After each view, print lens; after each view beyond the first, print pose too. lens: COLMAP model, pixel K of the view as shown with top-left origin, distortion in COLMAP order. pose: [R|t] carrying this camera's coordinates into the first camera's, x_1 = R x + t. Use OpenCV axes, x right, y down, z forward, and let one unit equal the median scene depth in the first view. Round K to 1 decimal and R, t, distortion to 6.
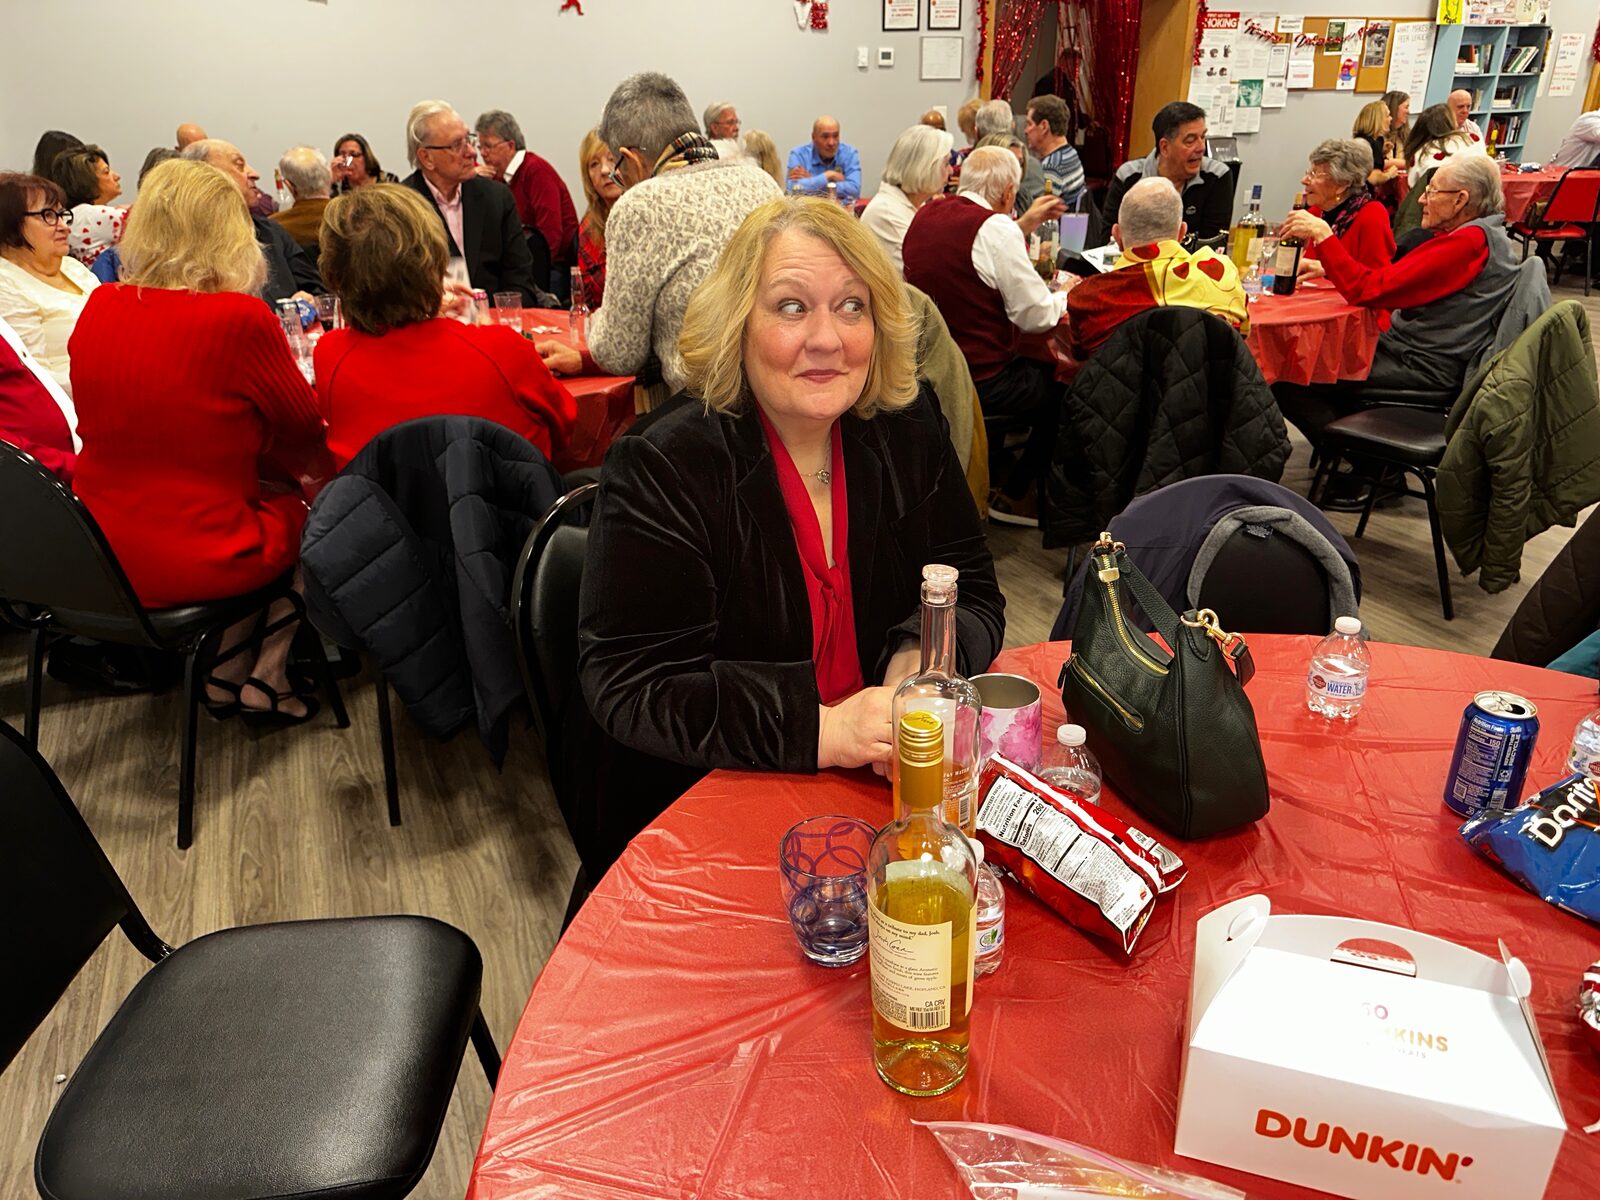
lens RADIAL K [[1136.0, 0, 809.4], [0, 1136.0, 600.4], [0, 0, 1]] dist [0.004130, -0.010738]
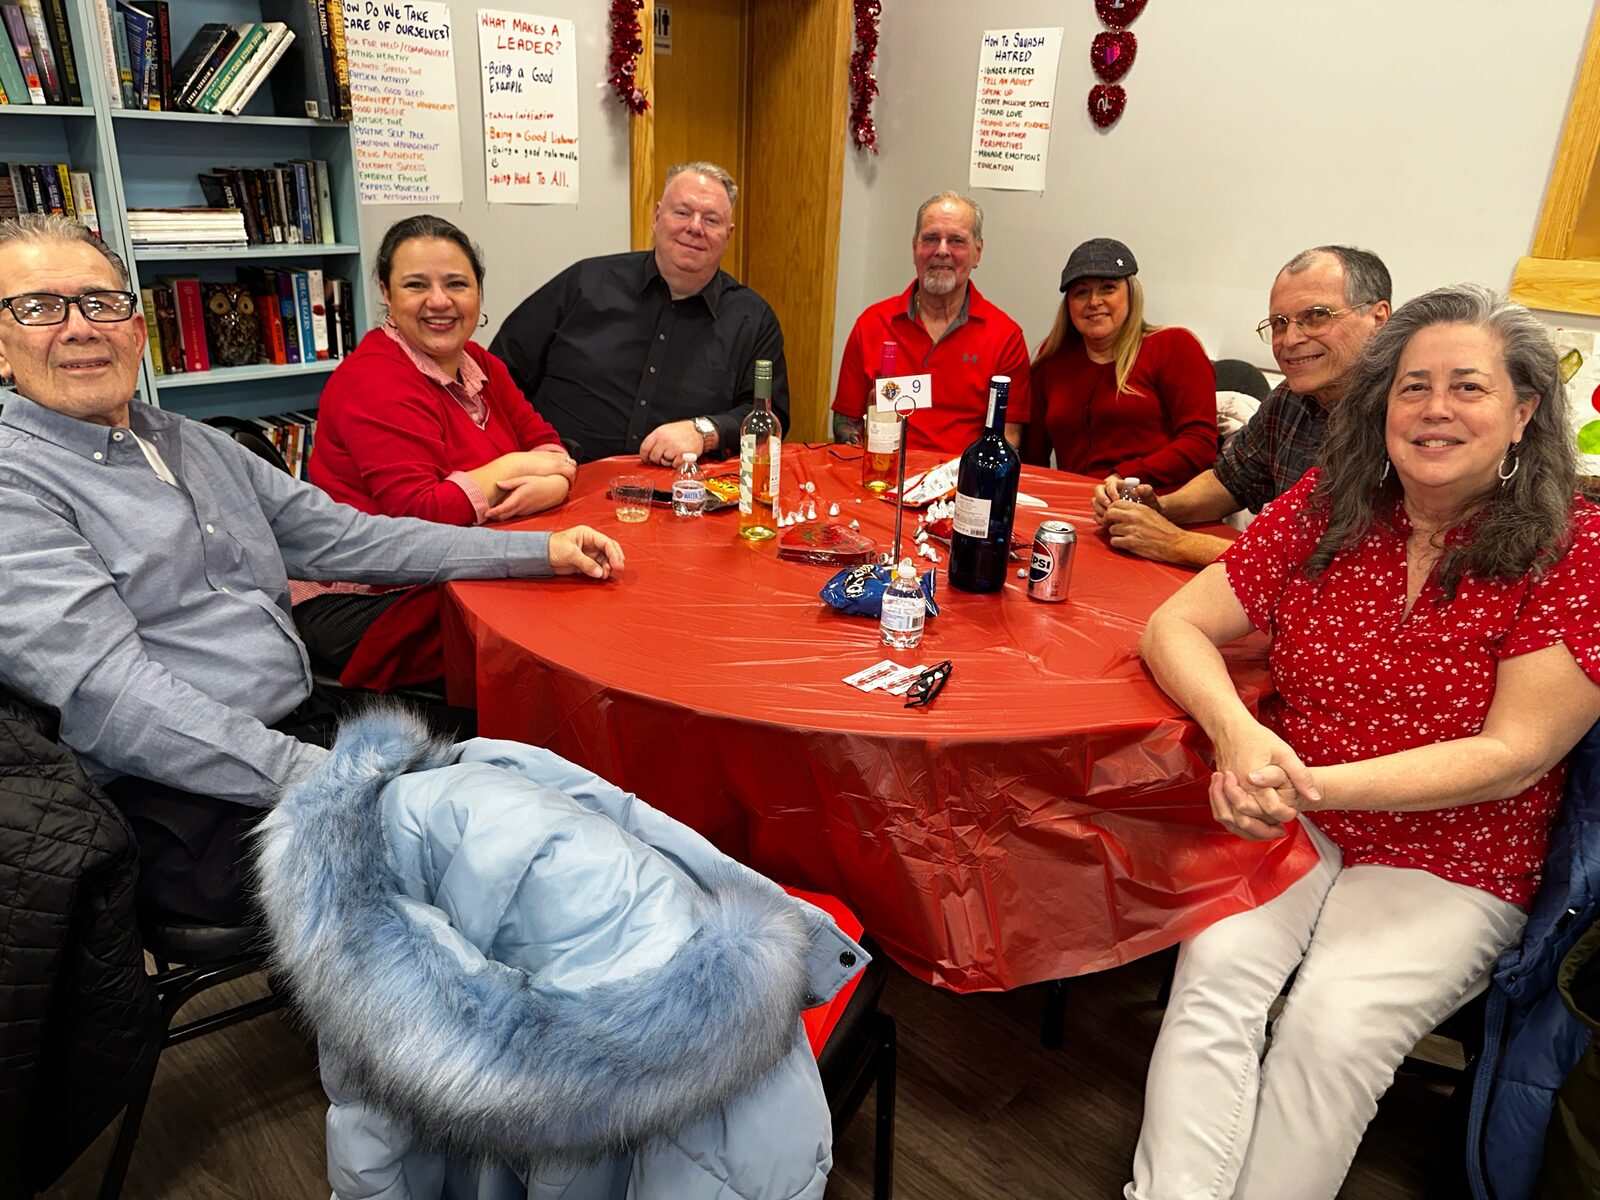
lens RADIAL K [[1136.0, 0, 799.5], [0, 1136.0, 605.6], [0, 0, 1]] dist [0.004130, -0.010738]
pose [[0.926748, -0.080481, 0.366962, 0.823494], [0.095734, 0.995129, -0.023525, -0.427118], [-0.363281, 0.056933, 0.929938, 0.915442]]
